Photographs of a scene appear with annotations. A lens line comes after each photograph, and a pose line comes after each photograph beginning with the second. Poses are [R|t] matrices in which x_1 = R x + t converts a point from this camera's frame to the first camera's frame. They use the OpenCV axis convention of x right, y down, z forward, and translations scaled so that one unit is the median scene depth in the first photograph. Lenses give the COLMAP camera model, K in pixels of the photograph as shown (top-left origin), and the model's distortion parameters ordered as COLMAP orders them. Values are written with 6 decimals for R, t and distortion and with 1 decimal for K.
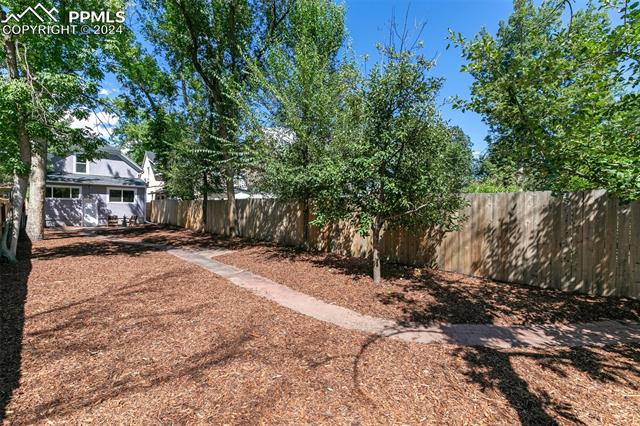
lens RADIAL K [[292.6, 0, 320.0], [0, 292.6, 213.0], [0, 0, 1]] dist [0.014568, 0.000562]
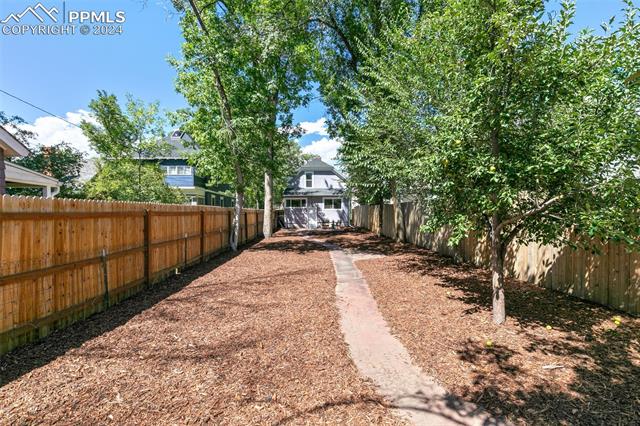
lens RADIAL K [[292.6, 0, 320.0], [0, 292.6, 213.0], [0, 0, 1]] dist [0.014568, 0.000562]
pose [[0.738103, -0.016535, -0.674486, 0.109794], [0.005390, 0.999812, -0.018612, 0.001930], [0.674667, 0.010102, 0.738053, 0.082958]]
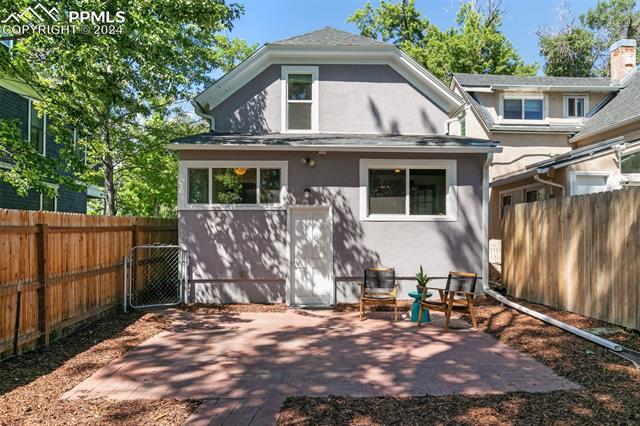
lens RADIAL K [[422.7, 0, 320.0], [0, 422.7, 213.0], [0, 0, 1]] dist [-0.000236, -0.000014]
pose [[0.738464, -0.037960, -0.673224, -0.522208], [0.000486, 0.998444, -0.055765, -0.019420], [0.674293, 0.040854, 0.737333, 0.733690]]
